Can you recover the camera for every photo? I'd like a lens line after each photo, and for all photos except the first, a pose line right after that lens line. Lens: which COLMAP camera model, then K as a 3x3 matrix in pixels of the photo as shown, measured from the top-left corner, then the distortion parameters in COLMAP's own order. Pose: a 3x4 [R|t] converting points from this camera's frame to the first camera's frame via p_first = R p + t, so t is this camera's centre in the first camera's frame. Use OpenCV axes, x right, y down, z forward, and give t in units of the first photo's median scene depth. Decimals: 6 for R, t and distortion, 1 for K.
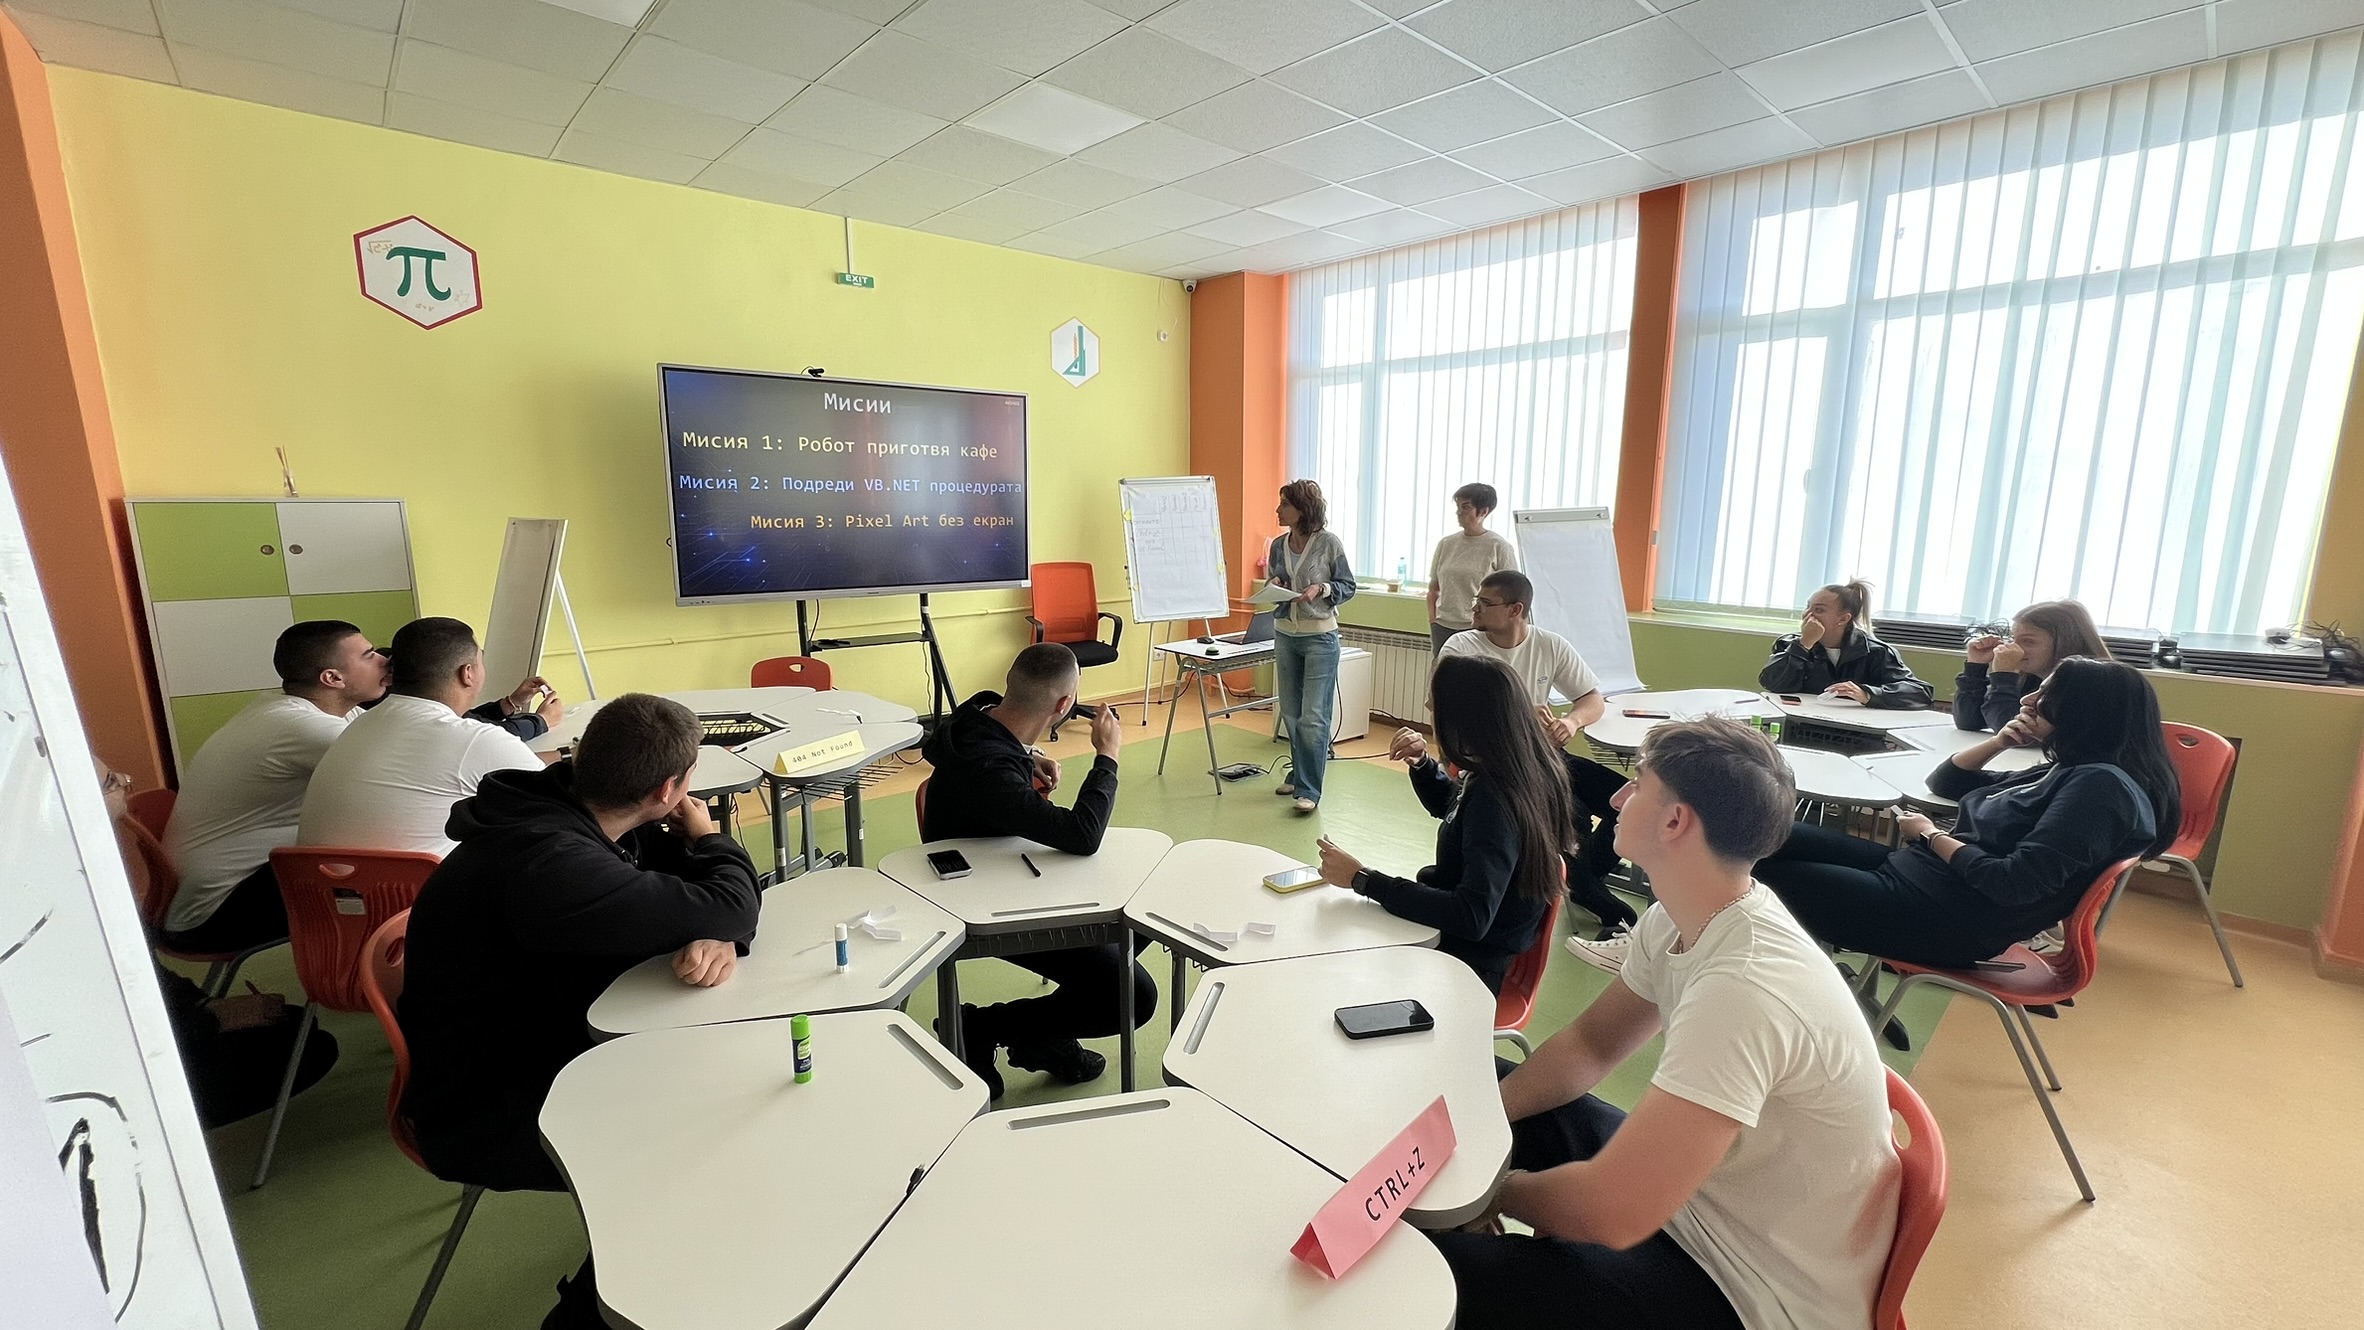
lens RADIAL K [[957.3, 0, 1189.2], [0, 957.3, 679.0], [0, 0, 1]] dist [0.003901, 0.000273]
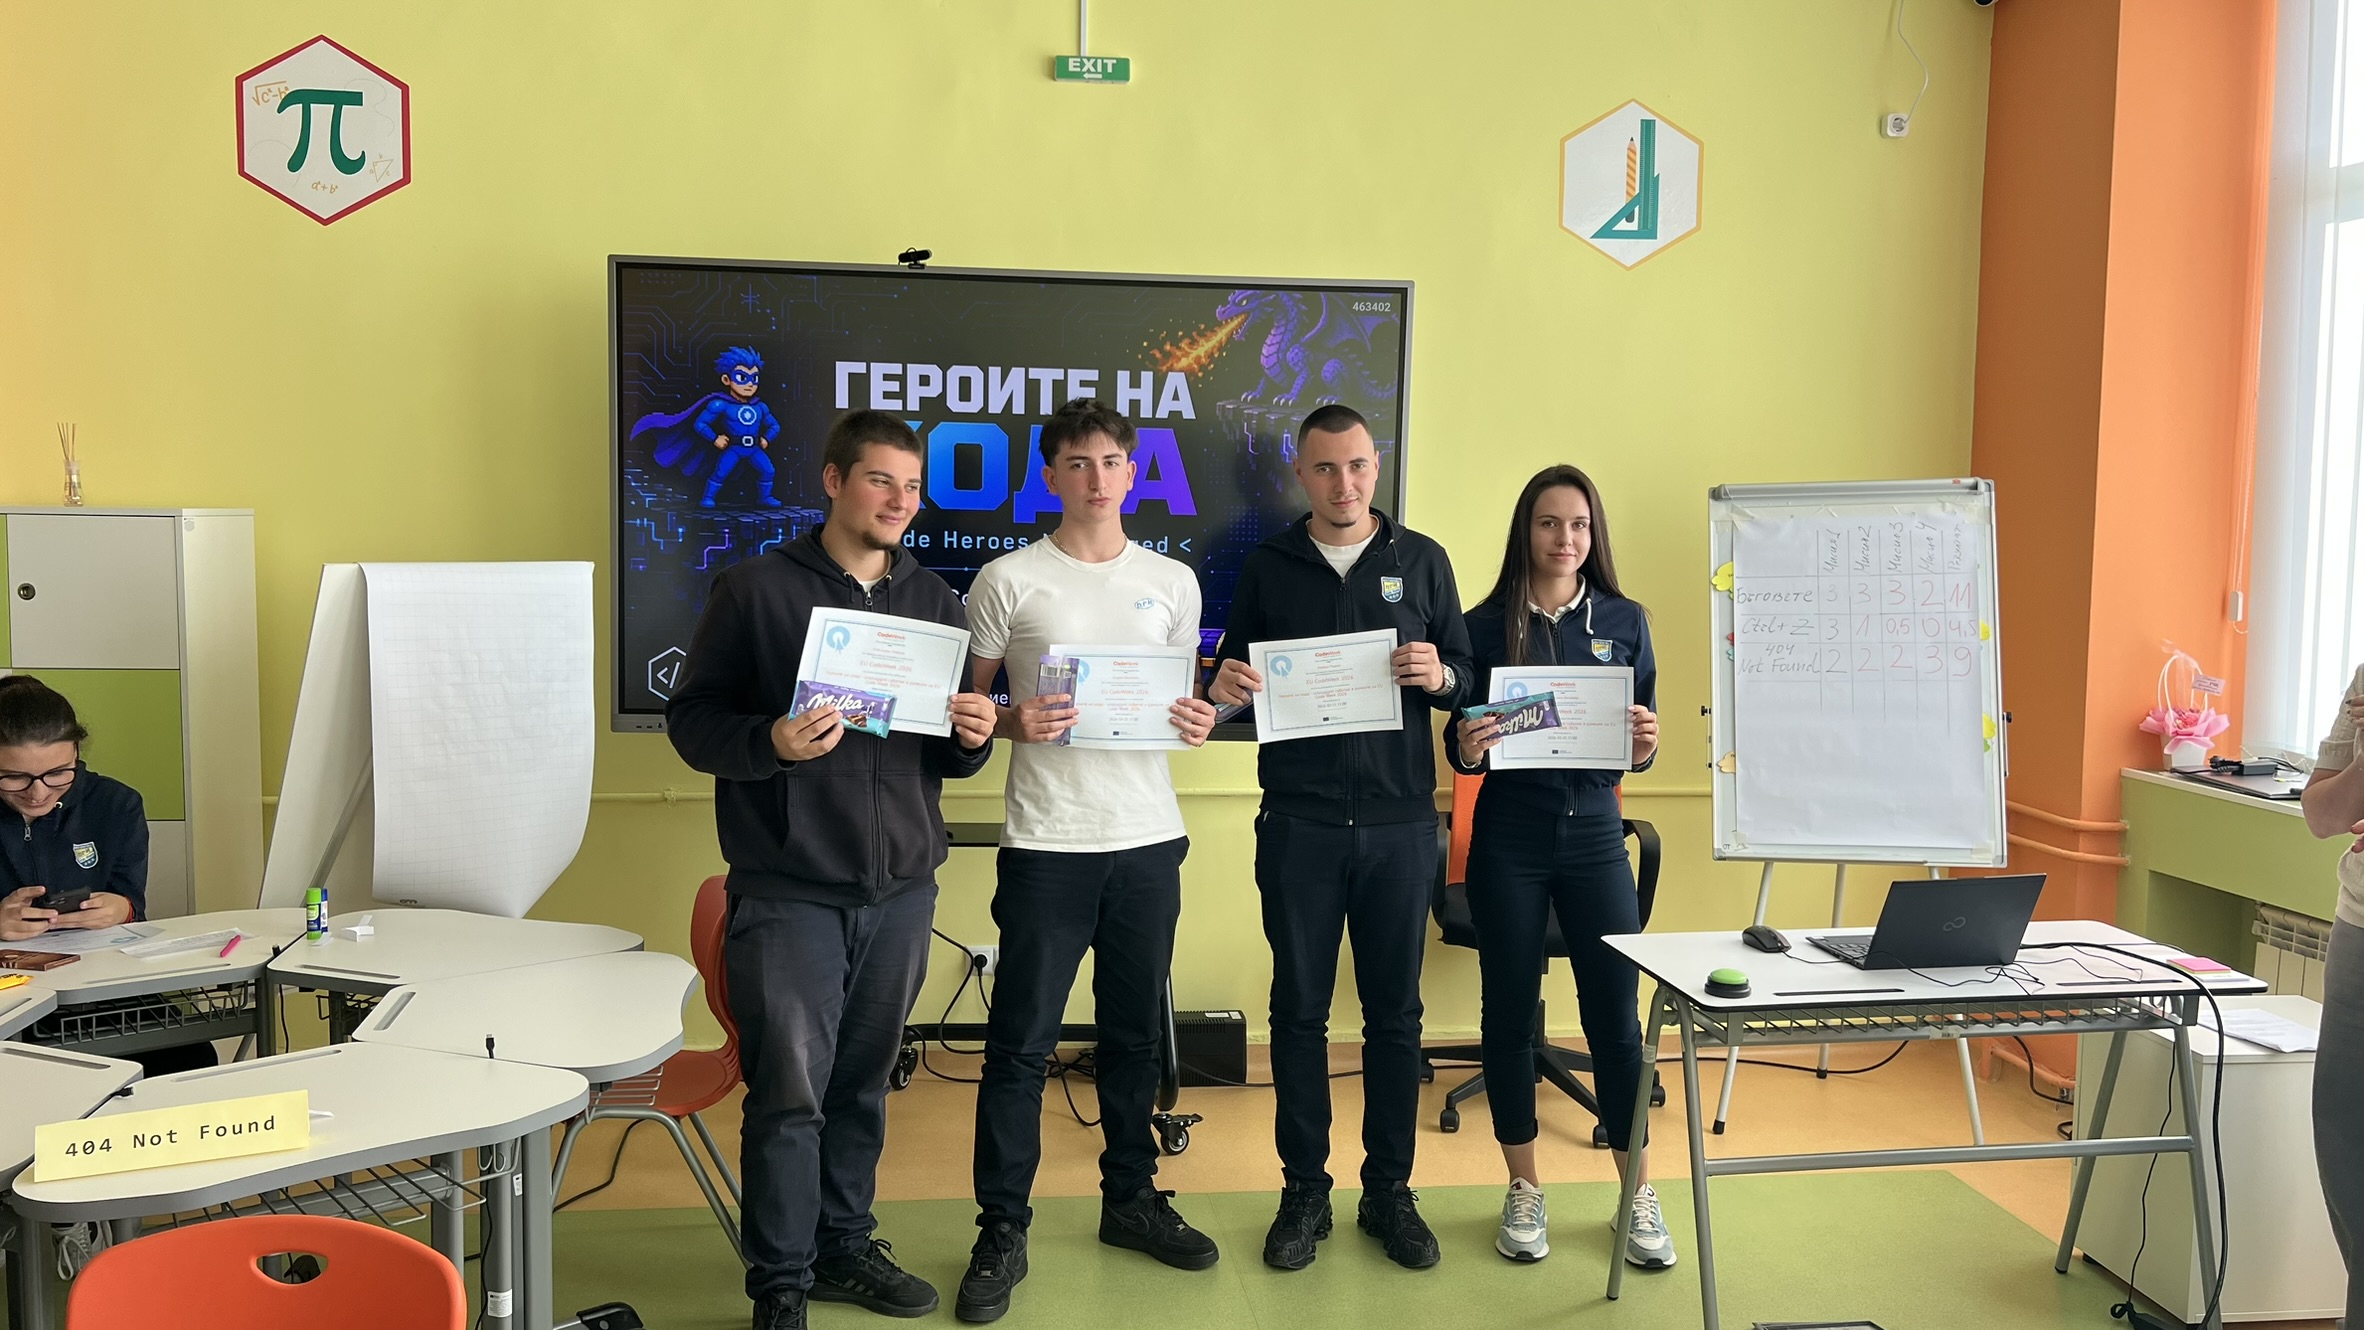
lens RADIAL K [[1787.7, 0, 1174.3], [0, 1787.7, 669.5], [0, 0, 1]] dist [0.063359, -0.054796]
pose [[0.819337, 0.056317, -0.570539, 0.229539], [-0.121557, 0.989602, -0.076884, -0.068202], [0.560277, 0.132347, 0.817664, 0.377731]]
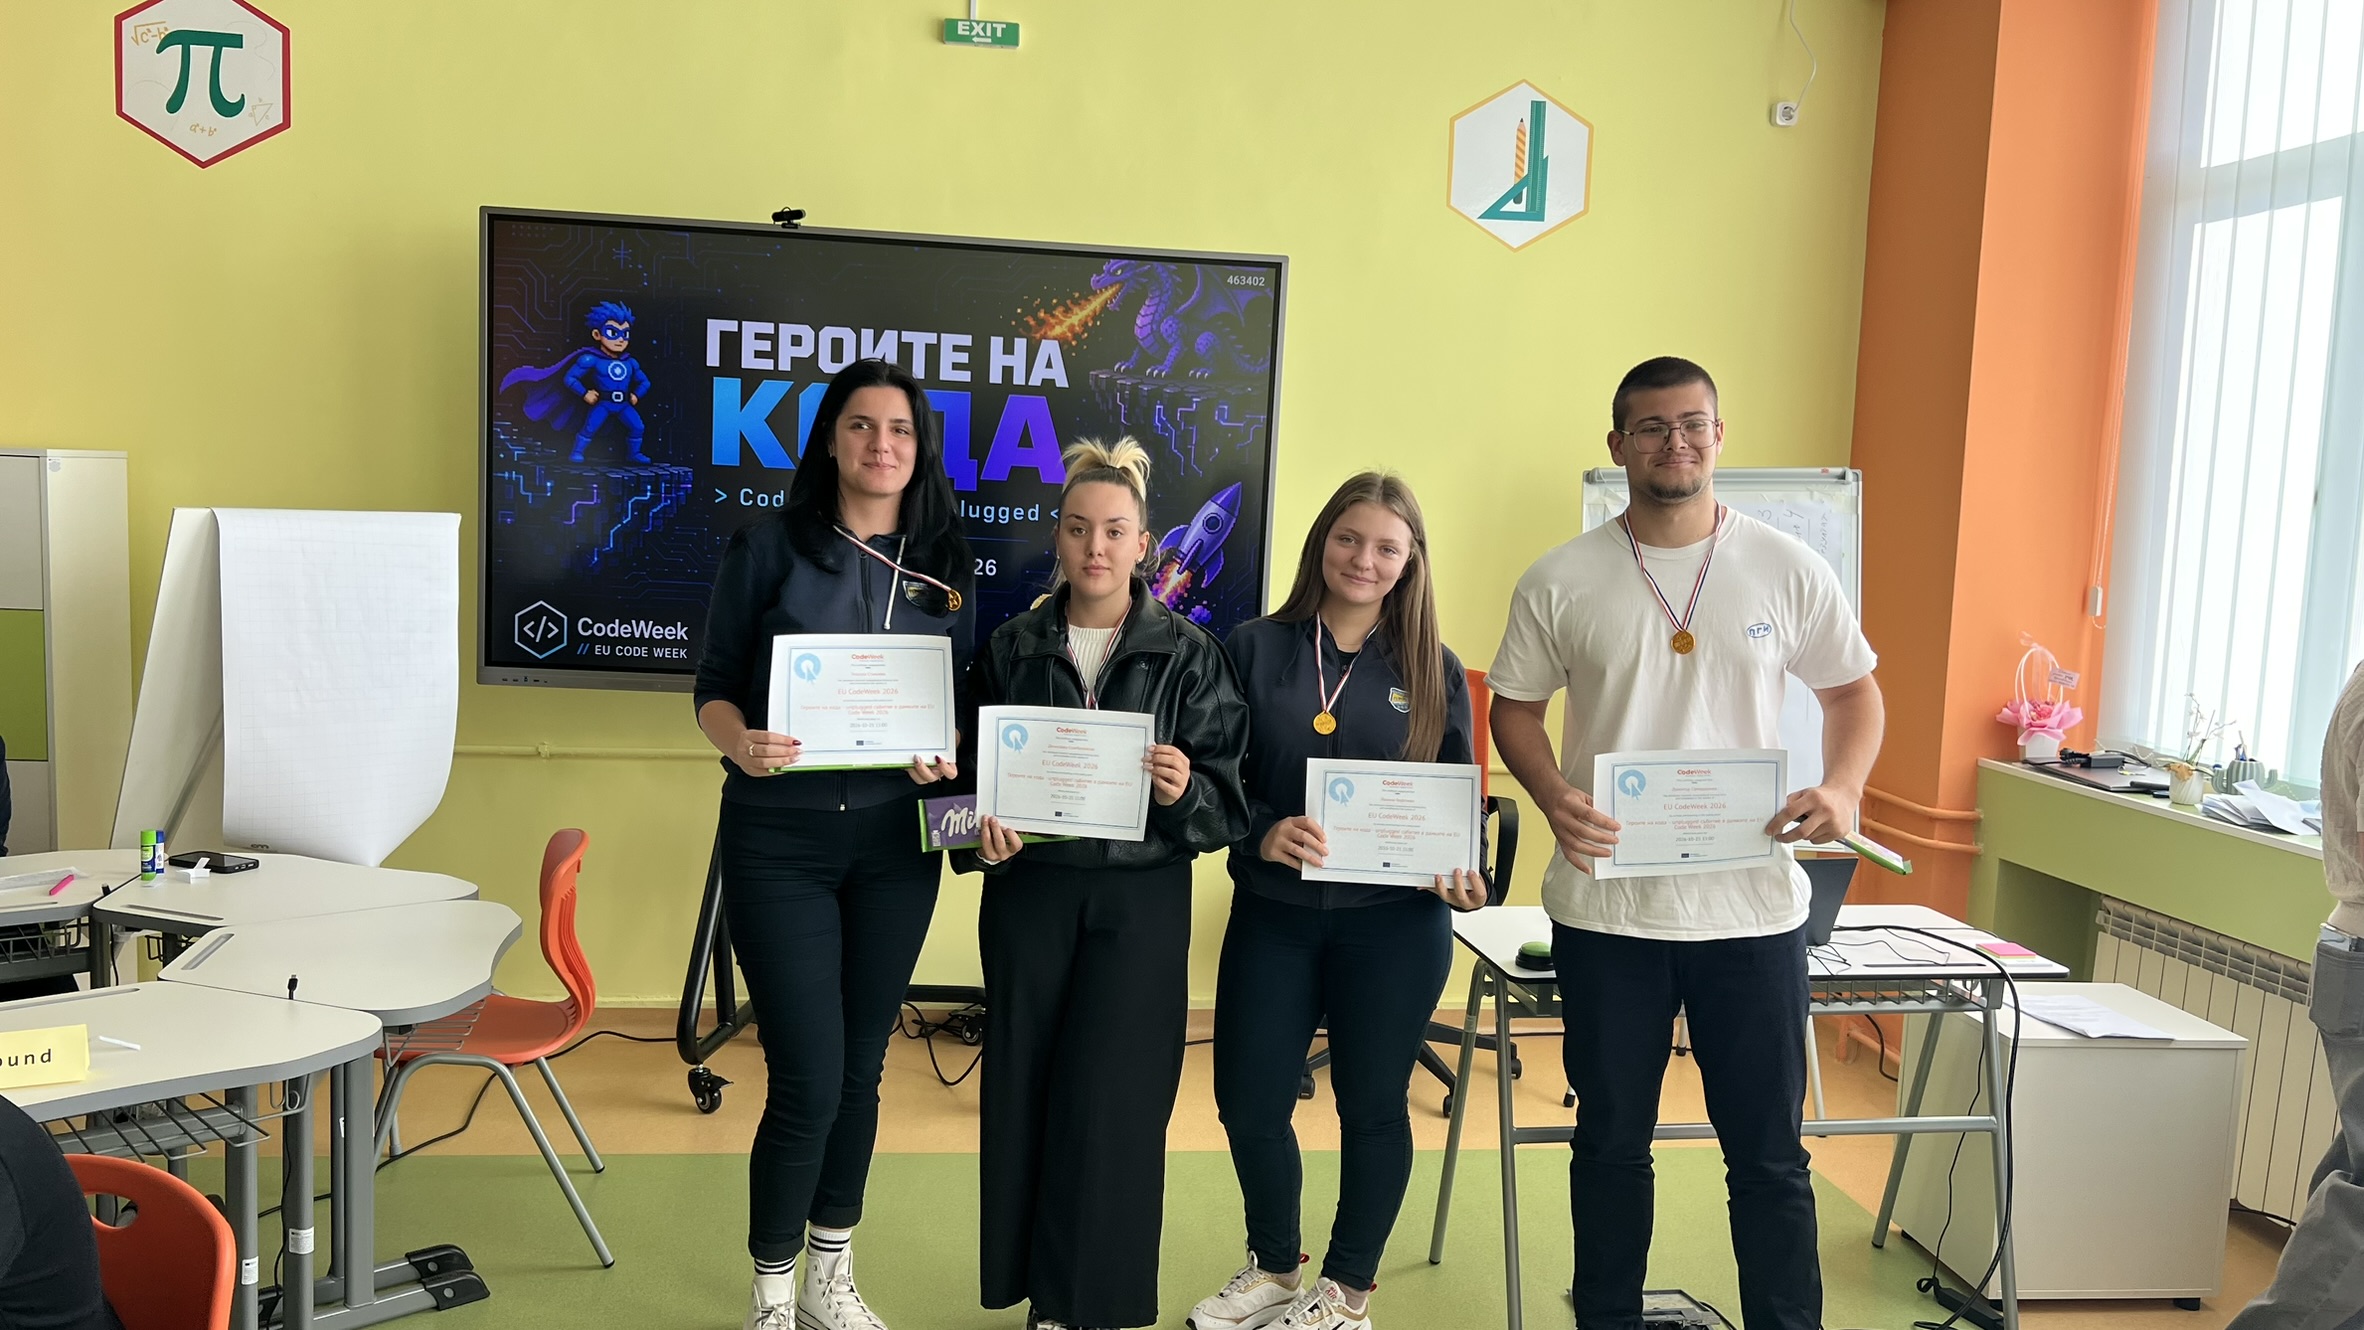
lens RADIAL K [[1787.7, 0, 1161.3], [0, 1787.7, 681.6], [0, 0, 1]] dist [0.063359, -0.054796]
pose [[0.822288, 0.089958, -0.561916, 0.277764], [-0.146596, 0.987586, -0.056420, -0.072715], [0.549865, 0.128768, 0.825268, 0.401572]]
